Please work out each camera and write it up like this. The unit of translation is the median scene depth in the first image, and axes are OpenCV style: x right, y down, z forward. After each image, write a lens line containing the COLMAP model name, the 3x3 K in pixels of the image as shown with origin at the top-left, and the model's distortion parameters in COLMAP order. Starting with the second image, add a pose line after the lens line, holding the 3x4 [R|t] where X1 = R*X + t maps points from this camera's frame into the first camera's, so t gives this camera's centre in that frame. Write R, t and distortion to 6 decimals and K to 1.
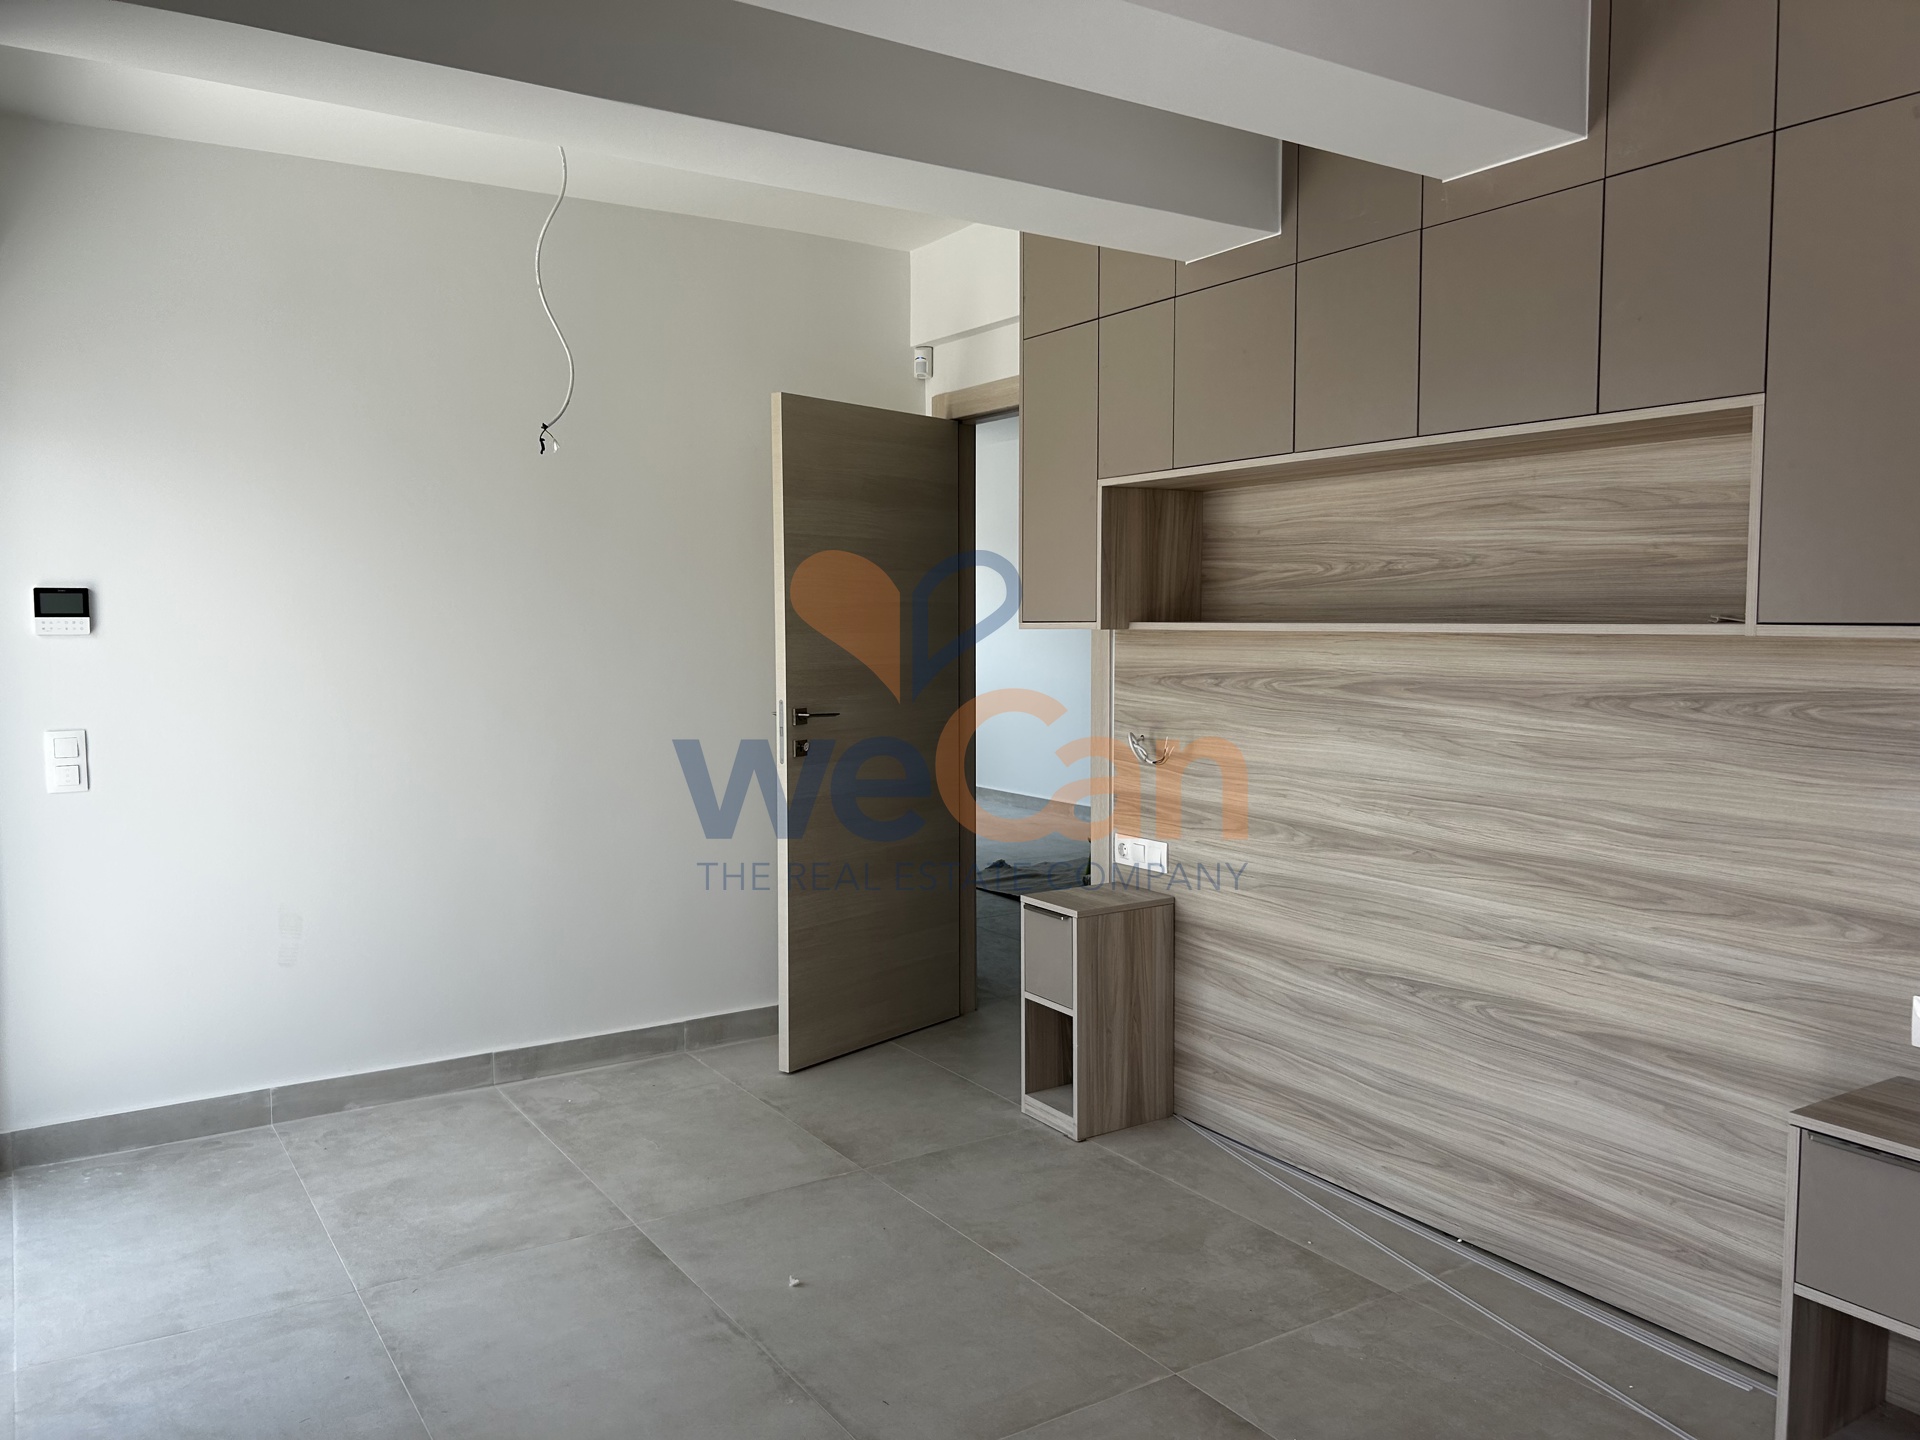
lens RADIAL K [[1450.6, 0, 954.8], [0, 1450.6, 734.3], [0, 0, 1]] dist [0.051806, -0.067791]
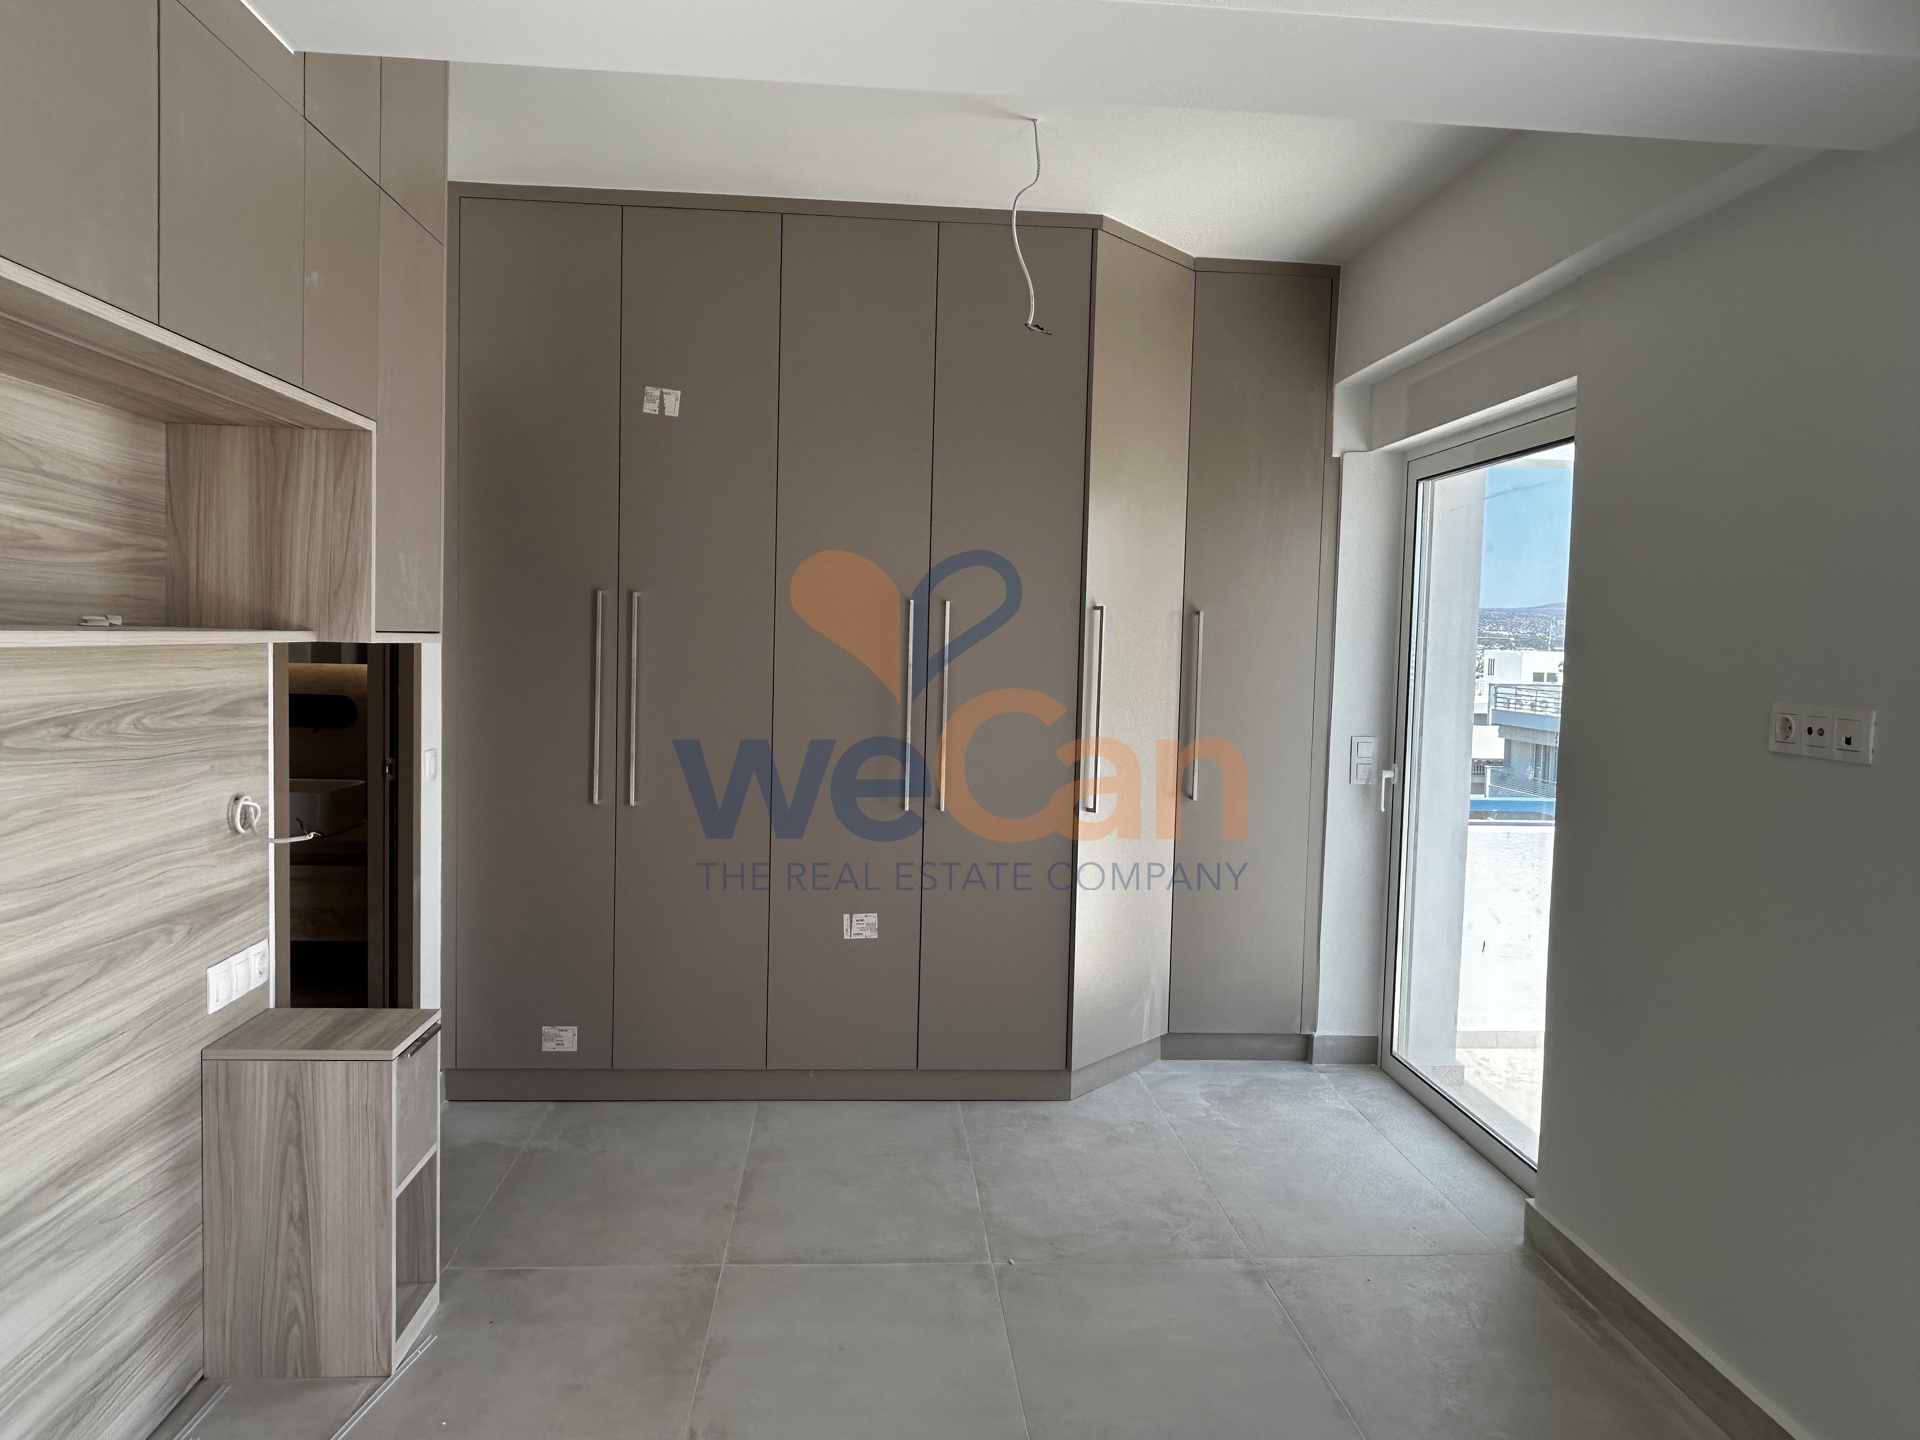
lens RADIAL K [[1261.8, 0, 954.5], [0, 1261.8, 701.3], [0, 0, 1]] dist [-0.000292, -0.003085]
pose [[-0.879217, -0.050126, 0.473777, -0.189940], [0.010284, 0.992221, 0.124062, -0.092096], [-0.476310, 0.113950, -0.871862, 1.092006]]
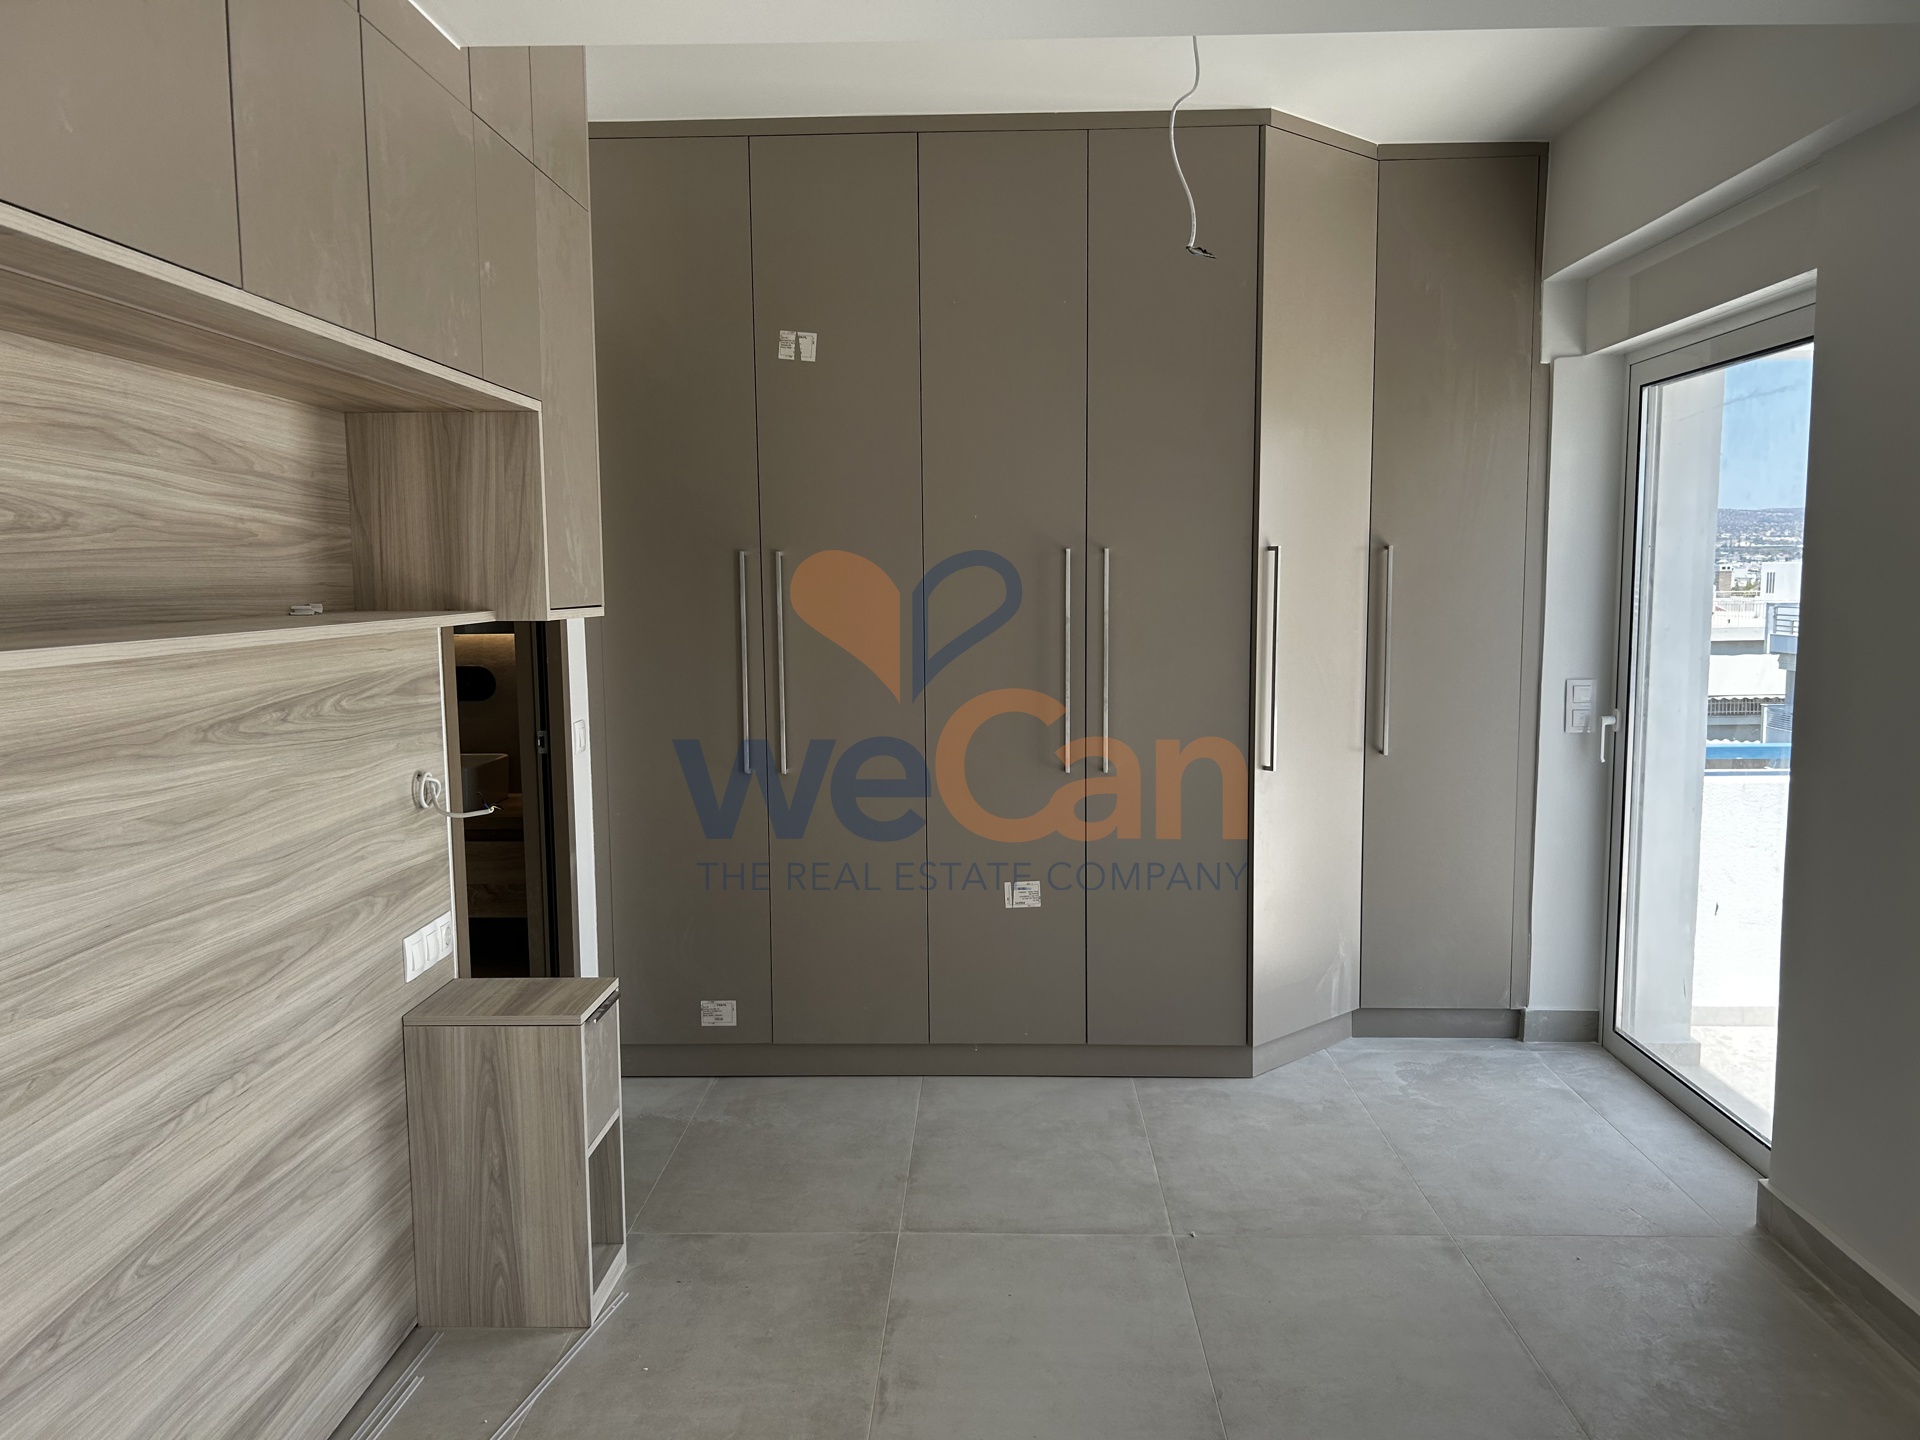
lens RADIAL K [[1450.6, 0, 954.8], [0, 1450.6, 734.3], [0, 0, 1]] dist [0.051806, -0.067791]
pose [[-0.825292, -0.057305, 0.561792, -0.226981], [0.053896, 0.982303, 0.179375, -0.110932], [-0.562129, 0.178315, -0.807598, 1.172119]]
